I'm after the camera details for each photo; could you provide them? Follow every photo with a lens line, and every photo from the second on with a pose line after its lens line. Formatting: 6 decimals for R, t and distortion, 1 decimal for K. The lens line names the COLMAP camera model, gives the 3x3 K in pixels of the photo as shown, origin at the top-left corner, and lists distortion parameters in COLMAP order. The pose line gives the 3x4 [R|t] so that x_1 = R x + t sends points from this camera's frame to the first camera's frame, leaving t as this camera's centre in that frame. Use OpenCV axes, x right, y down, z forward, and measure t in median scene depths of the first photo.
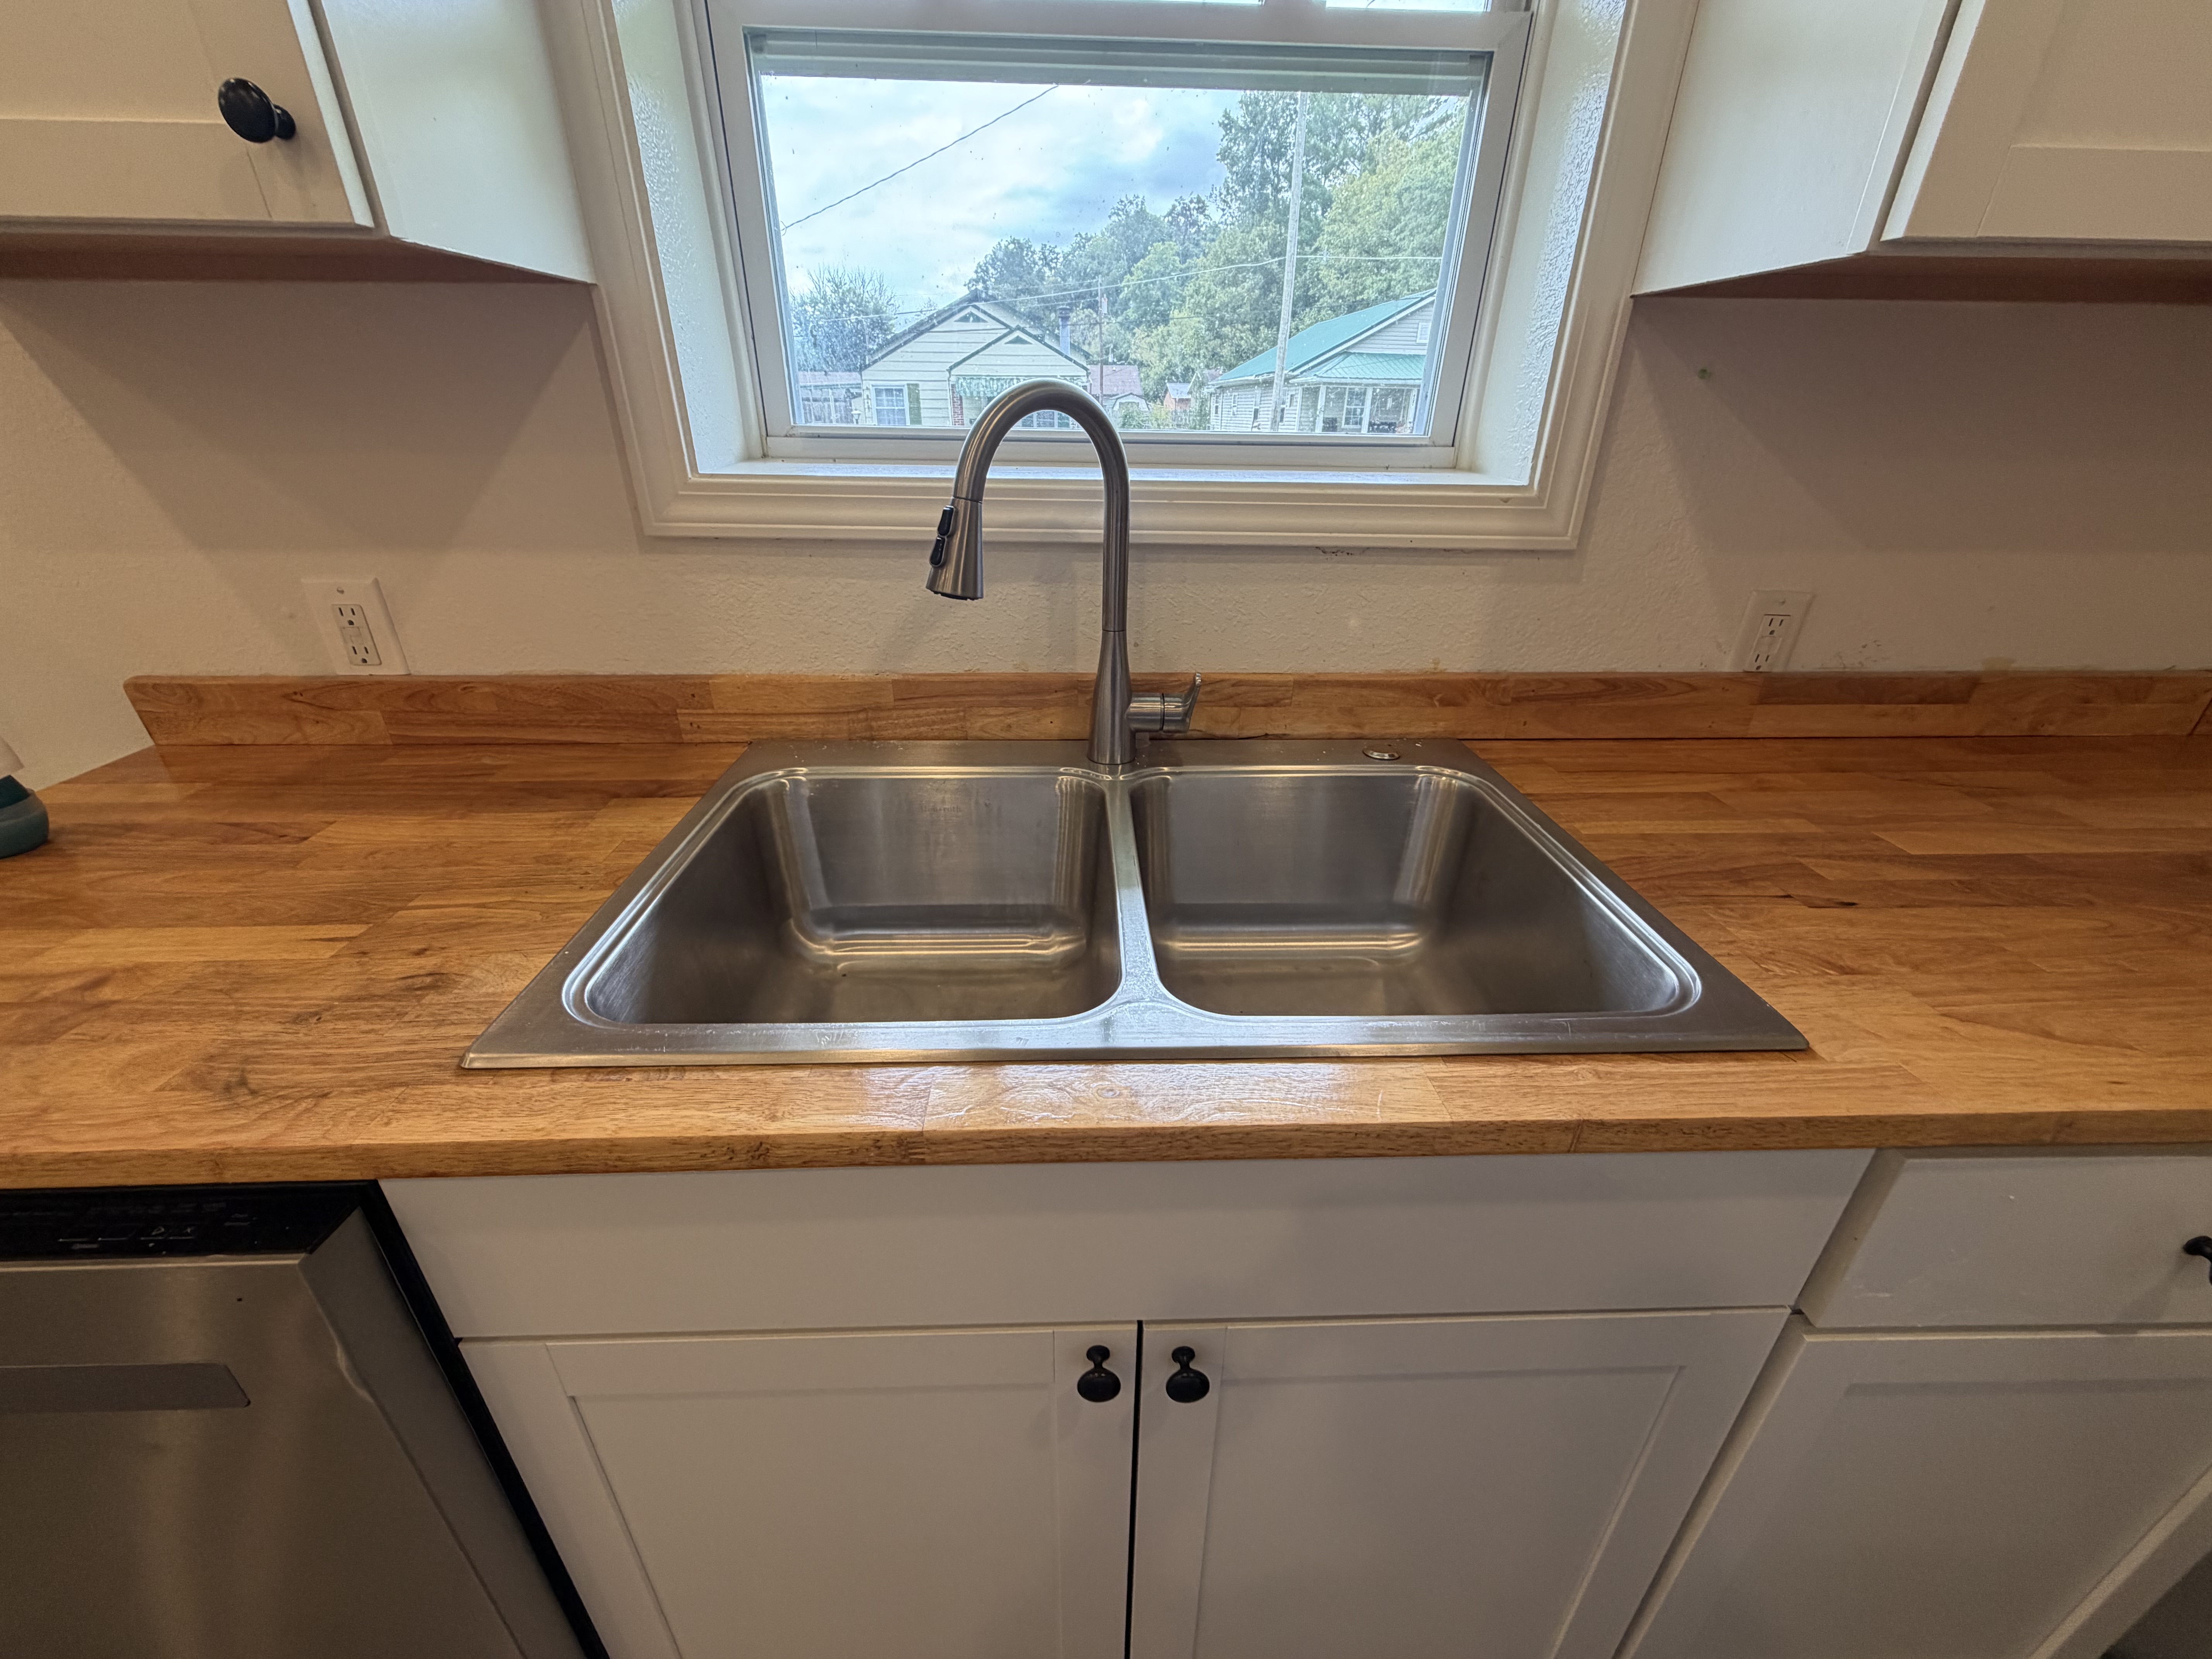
lens RADIAL K [[878.0, 0, 1098.8], [0, 878.0, 830.0], [0, 0, 1]] dist [-0.000673, 0.000653]
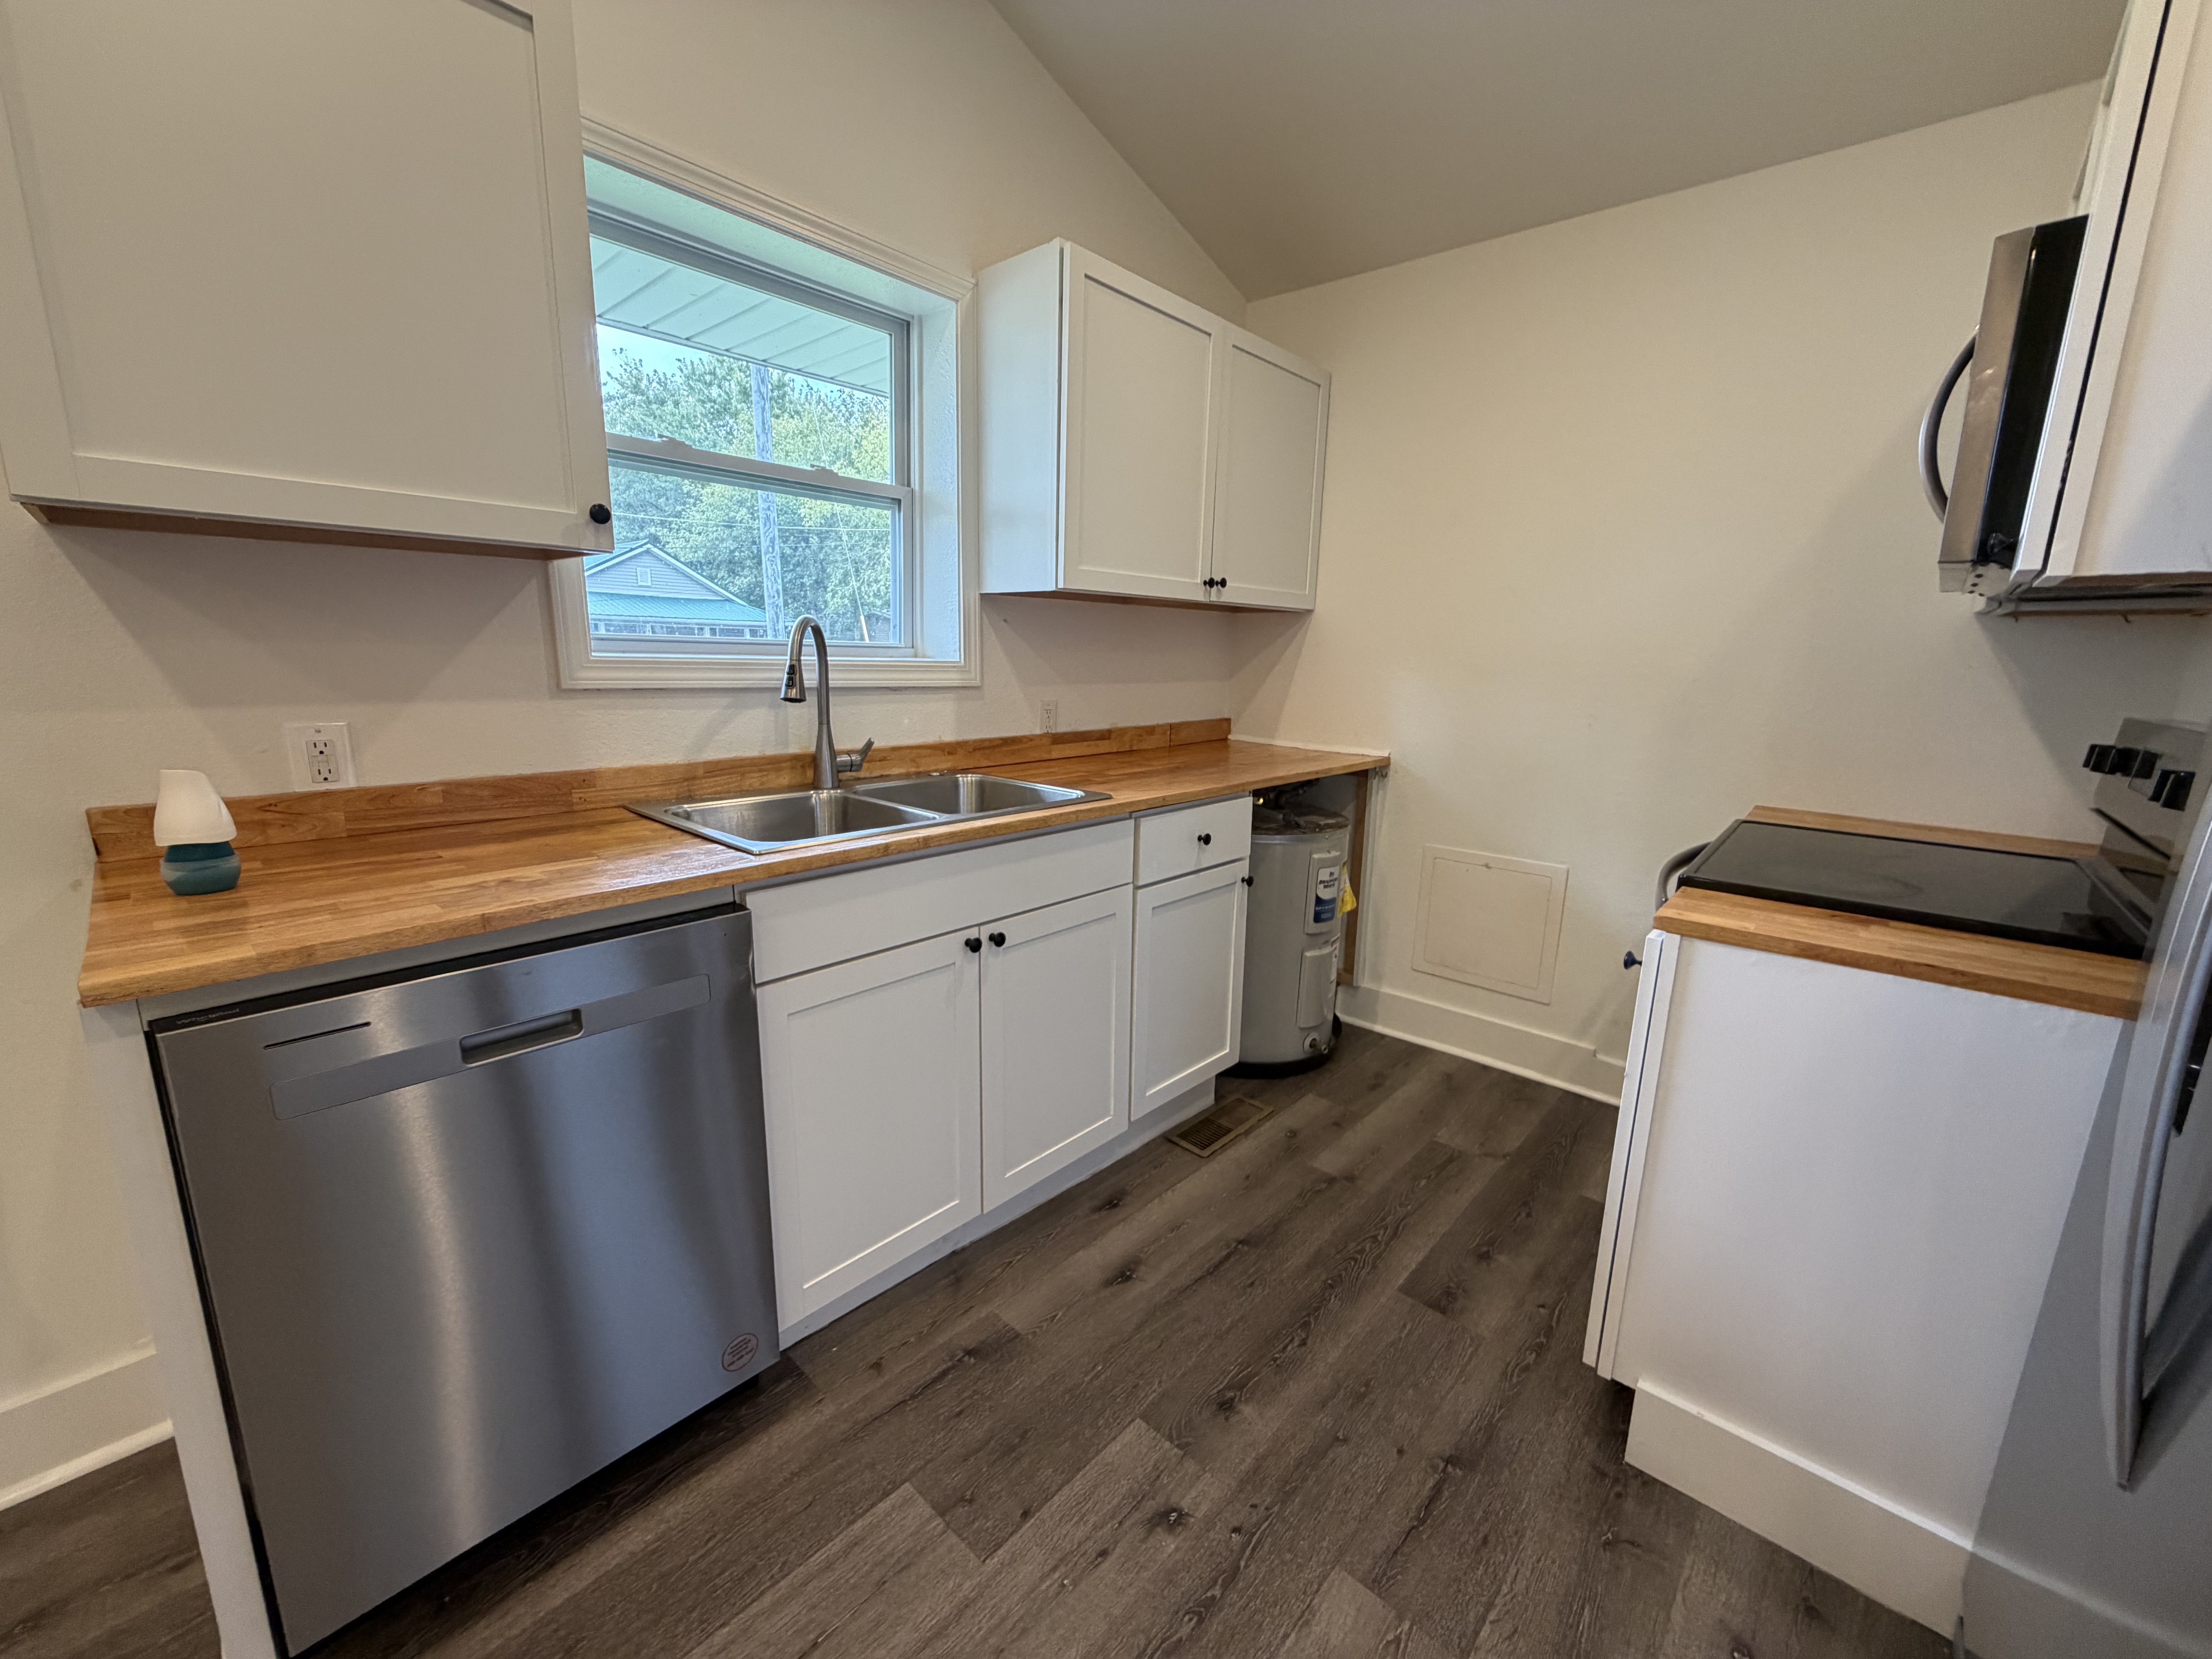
lens RADIAL K [[878.0, 0, 1098.8], [0, 878.0, 830.0], [0, 0, 1]] dist [-0.000673, 0.000653]
pose [[0.700129, -0.137950, 0.700563, -0.964286], [0.300235, 0.947082, -0.113556, 0.422474], [-0.647826, 0.289837, 0.704497, -0.790044]]
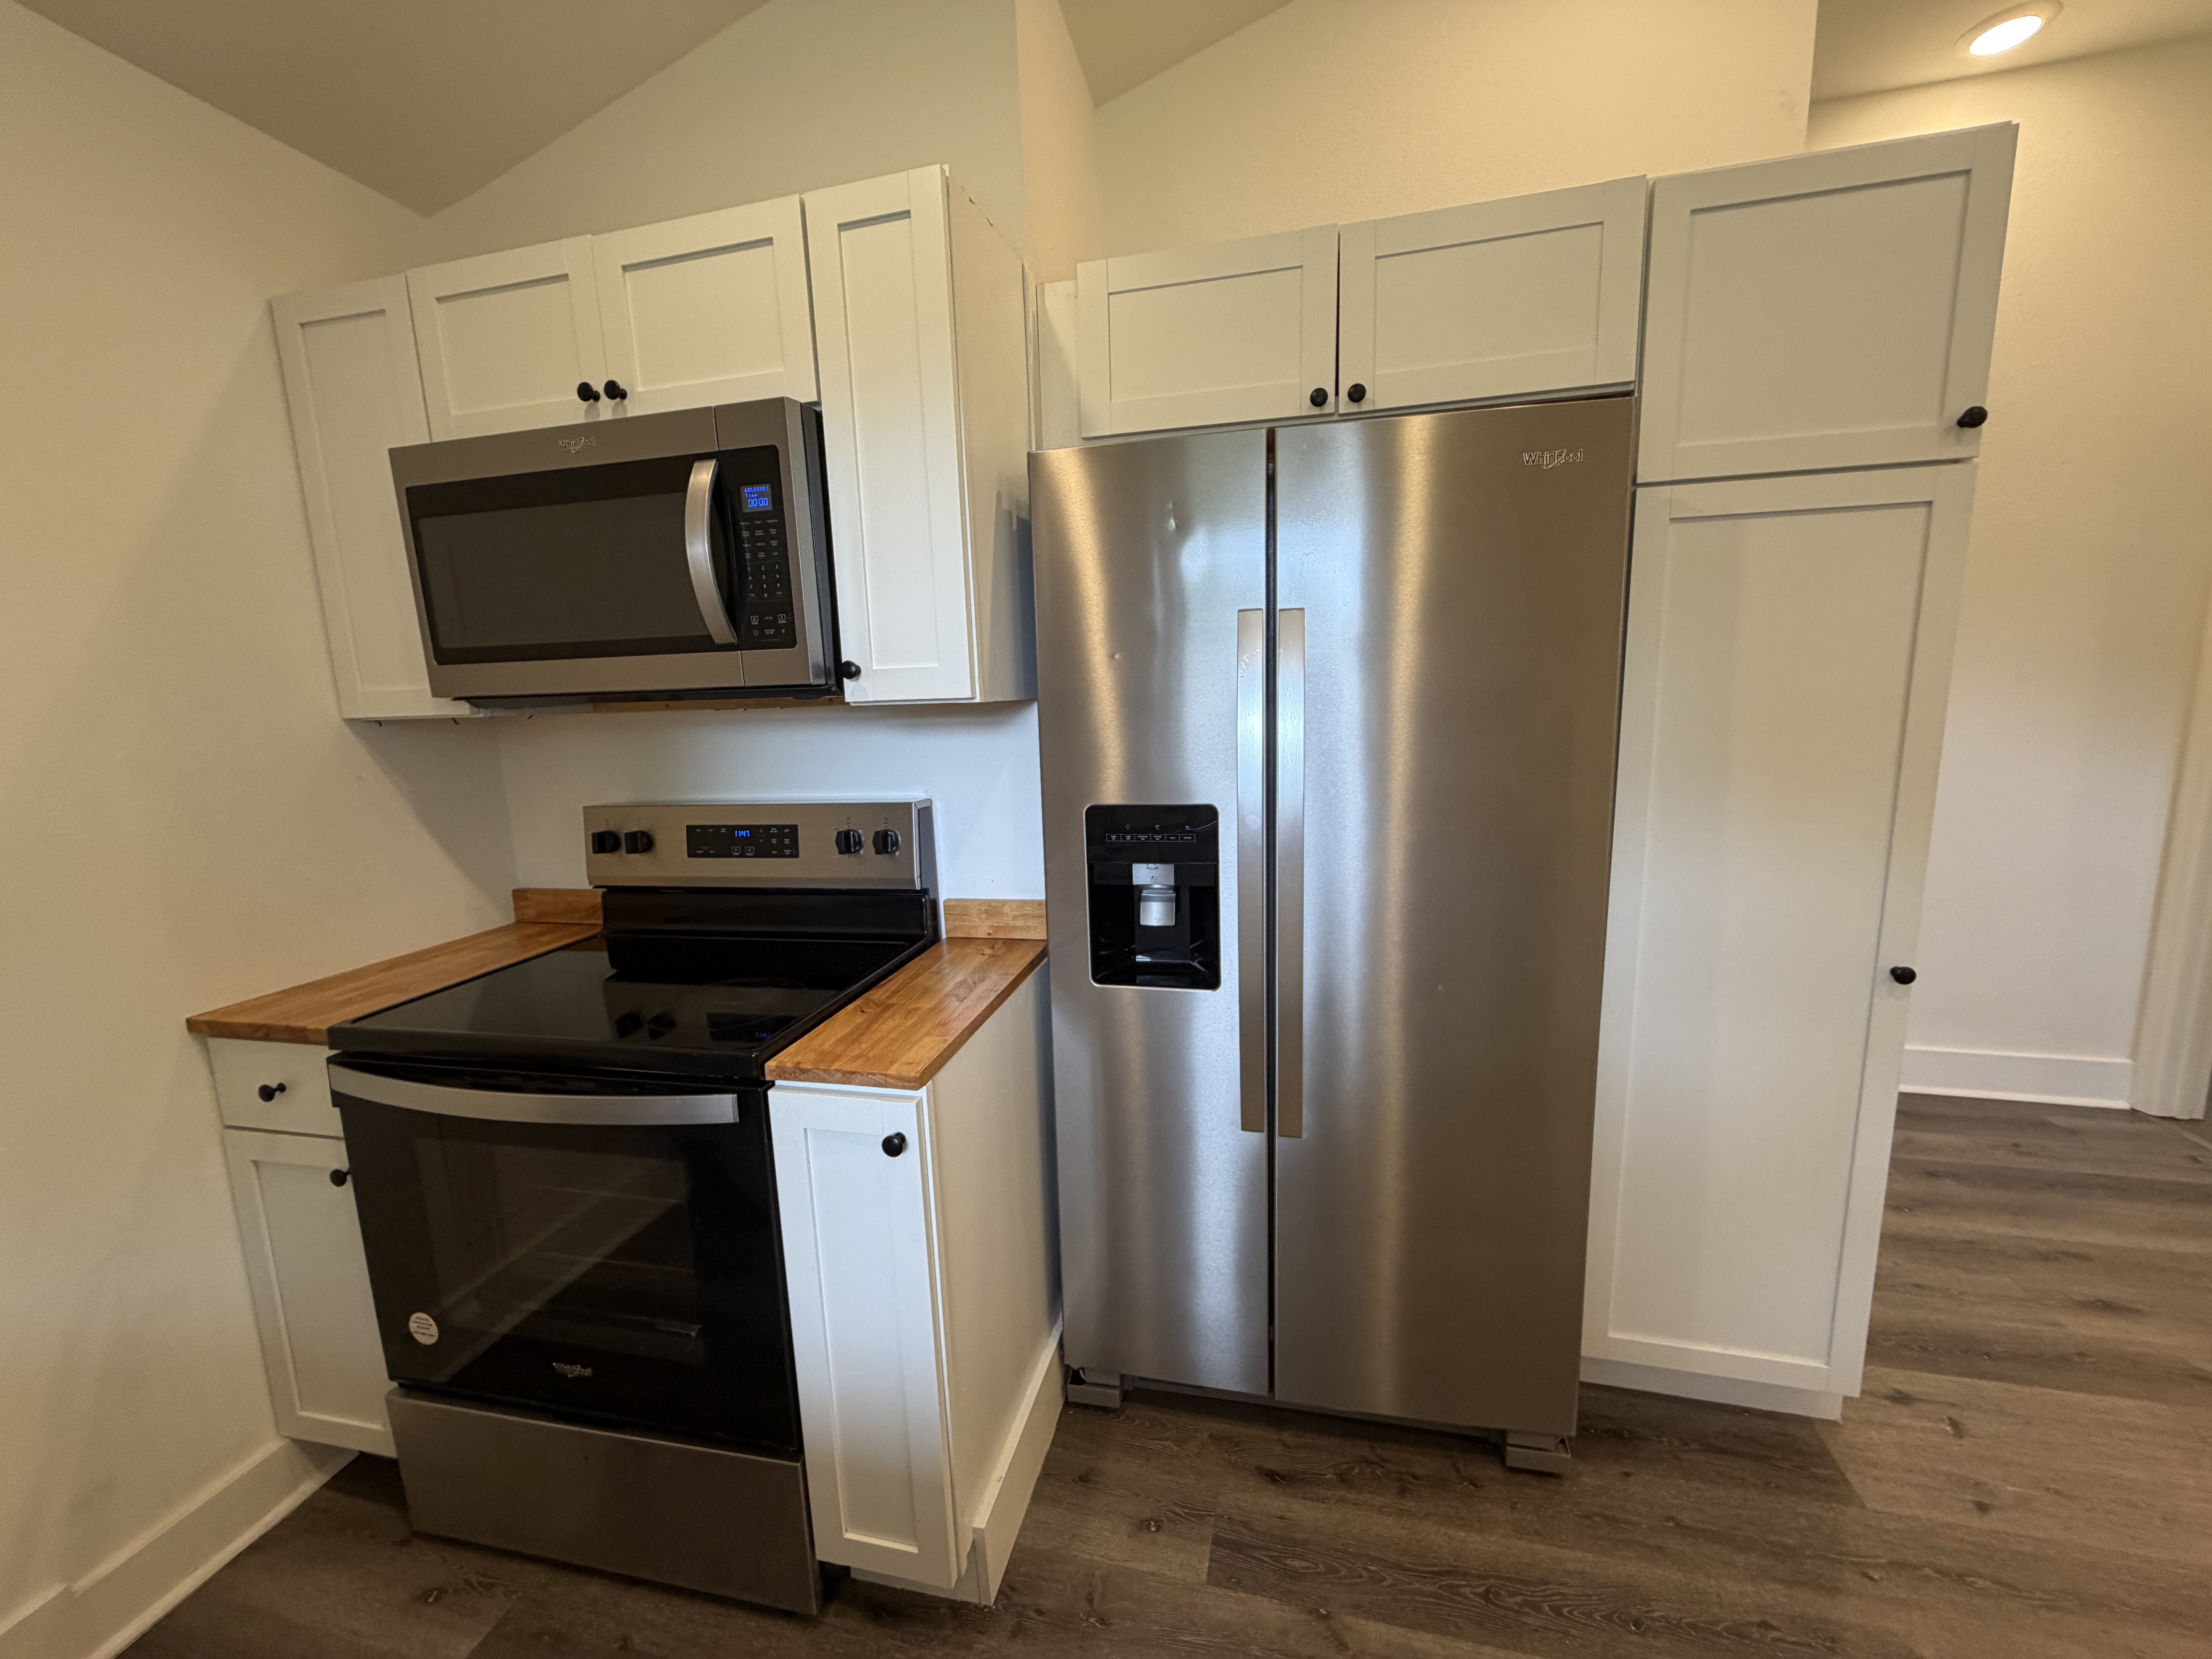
lens RADIAL K [[876.1, 0, 1098.2], [0, 876.1, 829.5], [0, 0, 1]] dist [-0.000220, -0.000036]
pose [[-0.961325, -0.016966, 0.274895, -0.014143], [0.146633, 0.813356, 0.562984, -0.227700], [-0.233139, 0.581519, -0.779411, 0.279723]]
